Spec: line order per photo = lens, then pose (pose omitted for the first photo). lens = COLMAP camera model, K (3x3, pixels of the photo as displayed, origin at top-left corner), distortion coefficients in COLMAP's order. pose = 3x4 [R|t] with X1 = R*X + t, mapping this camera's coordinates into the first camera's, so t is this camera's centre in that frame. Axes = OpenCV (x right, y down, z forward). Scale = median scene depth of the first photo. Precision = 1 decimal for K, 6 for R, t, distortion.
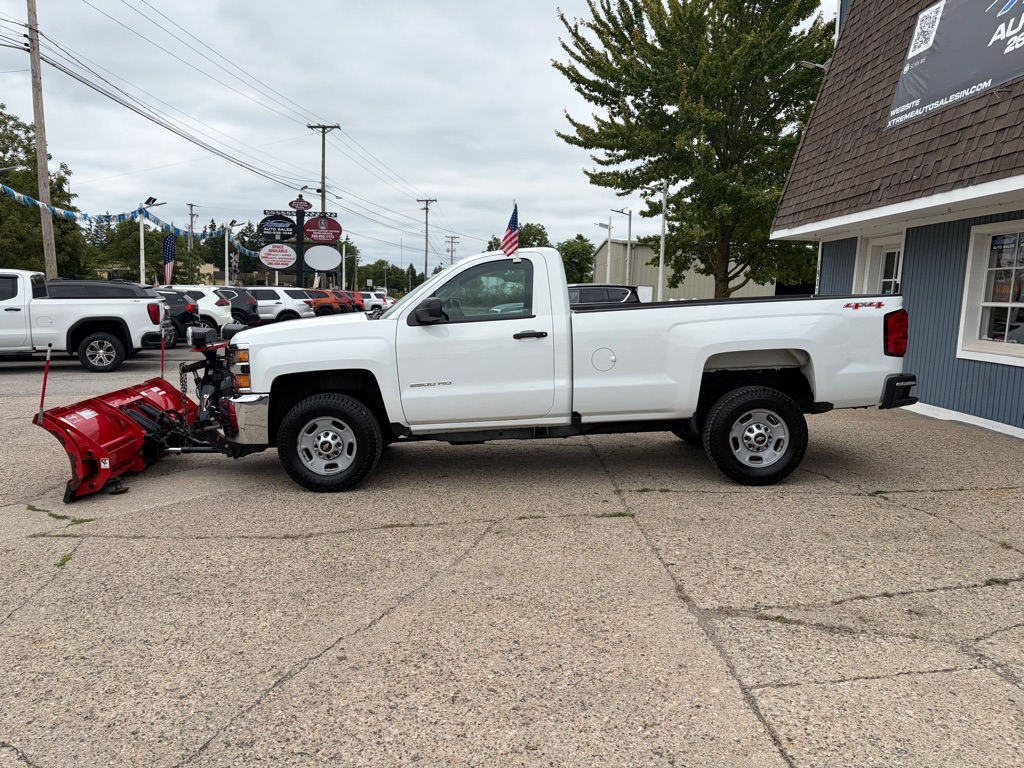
lens RADIAL K [[772.3, 0, 507.0], [0, 772.3, 390.2], [0, 0, 1]] dist [0.051218, -0.055100]
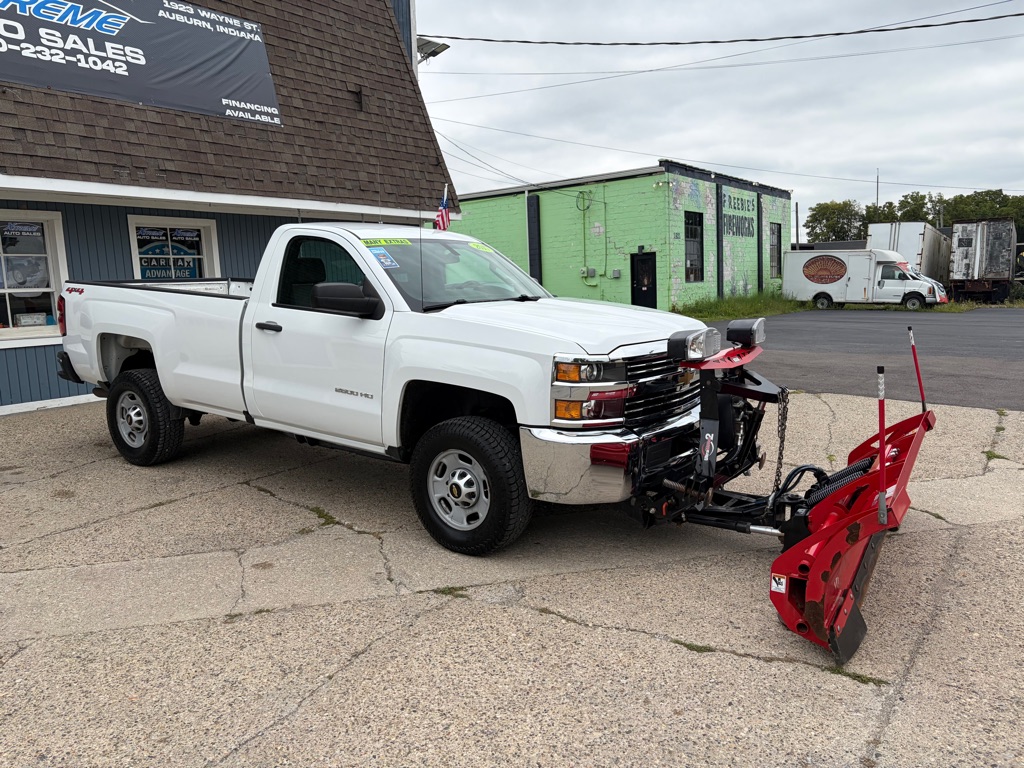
lens RADIAL K [[772.3, 0, 504.9], [0, 772.3, 384.9], [0, 0, 1]] dist [0.051218, -0.055100]
pose [[-0.811774, -0.074273, 0.579229, -0.671683], [0.086429, 0.965675, 0.244954, -0.232166], [-0.577540, 0.248909, -0.777490, 1.812422]]
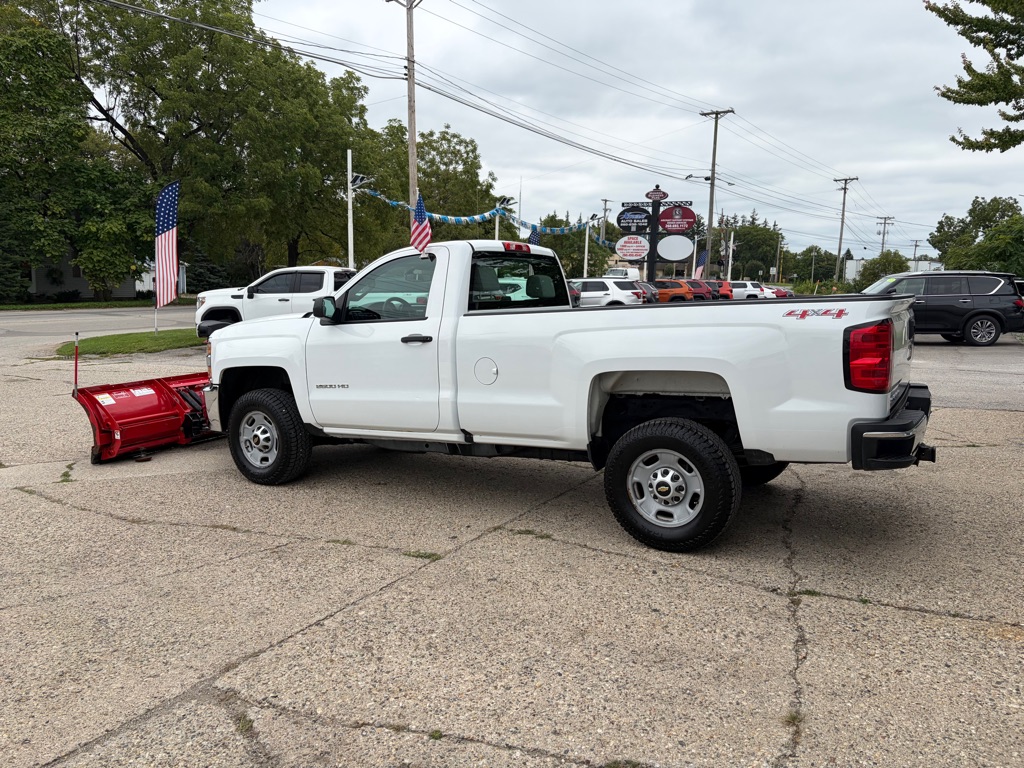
lens RADIAL K [[772.3, 0, 506.1], [0, 772.3, 381.3], [0, 0, 1]] dist [0.051218, -0.055100]
pose [[0.856077, 0.064277, -0.512836, 0.568027], [-0.062665, 0.997825, 0.020456, -0.046492], [0.513035, 0.014625, 0.858243, 0.277240]]
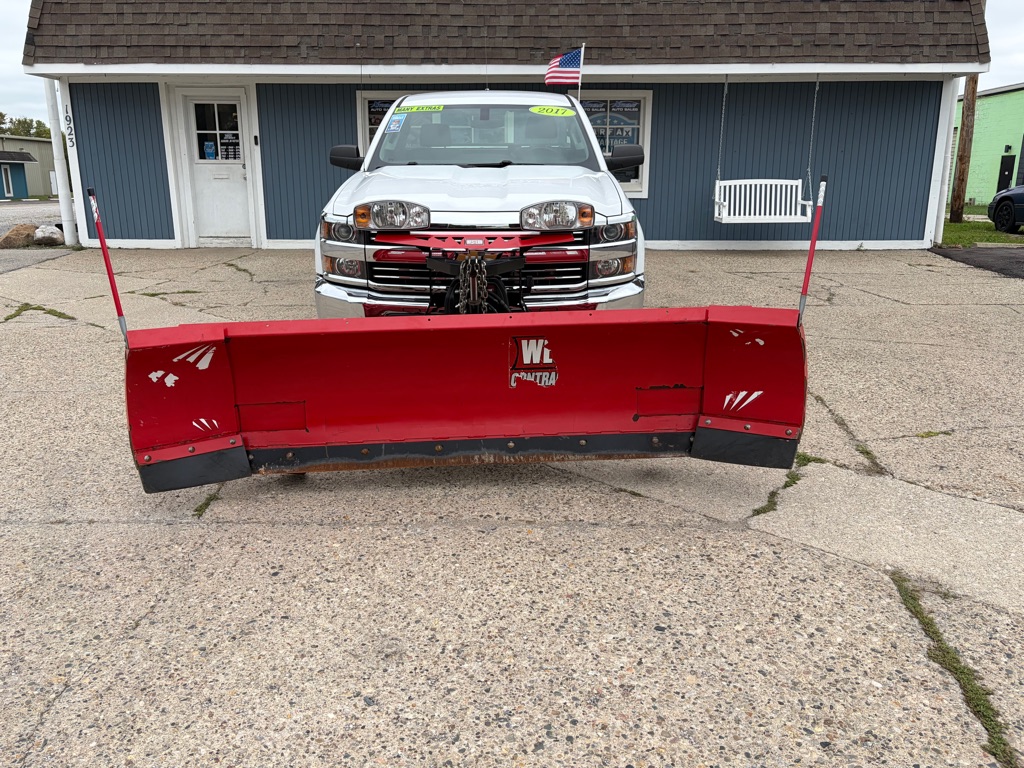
lens RADIAL K [[772.3, 0, 506.1], [0, 772.3, 378.4], [0, 0, 1]] dist [0.051218, -0.055100]
pose [[0.013453, -0.281189, 0.959558, -1.081415], [0.123879, 0.952720, 0.277449, -0.123070], [-0.992206, 0.115137, 0.047651, 1.089167]]
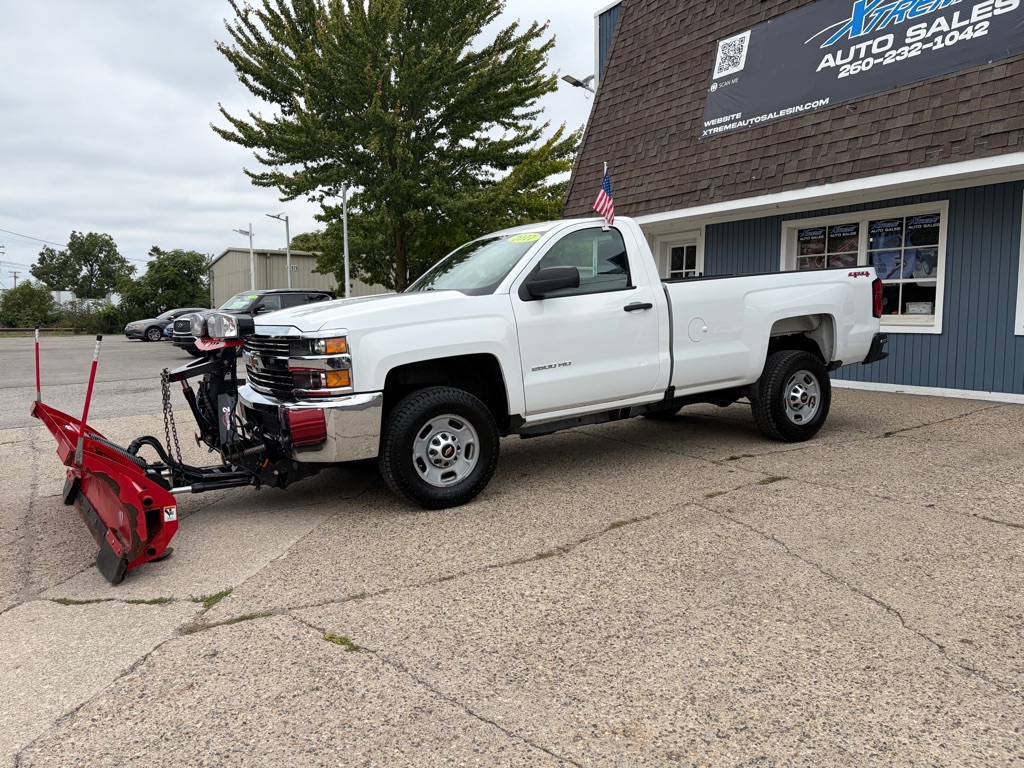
lens RADIAL K [[772.3, 0, 506.3], [0, 772.3, 381.4], [0, 0, 1]] dist [0.051218, -0.055100]
pose [[0.862956, -0.073069, 0.499968, -0.570816], [0.088547, 0.996046, -0.007264, 0.010820], [-0.497460, 0.050539, 0.866013, 0.263735]]
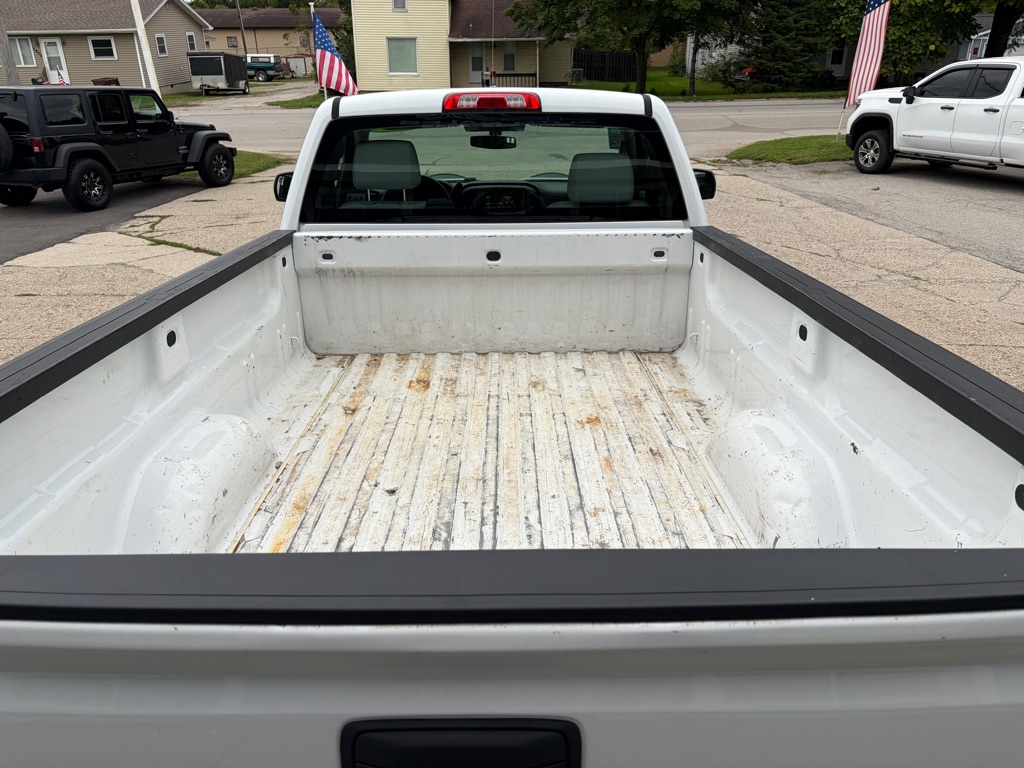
lens RADIAL K [[772.3, 0, 503.7], [0, 772.3, 390.8], [0, 0, 1]] dist [0.051218, -0.055100]
pose [[-0.010190, 0.391512, -0.920117, 0.610684], [-0.112586, 0.913864, 0.390098, -0.224415], [0.993590, 0.107567, 0.034767, 1.131206]]
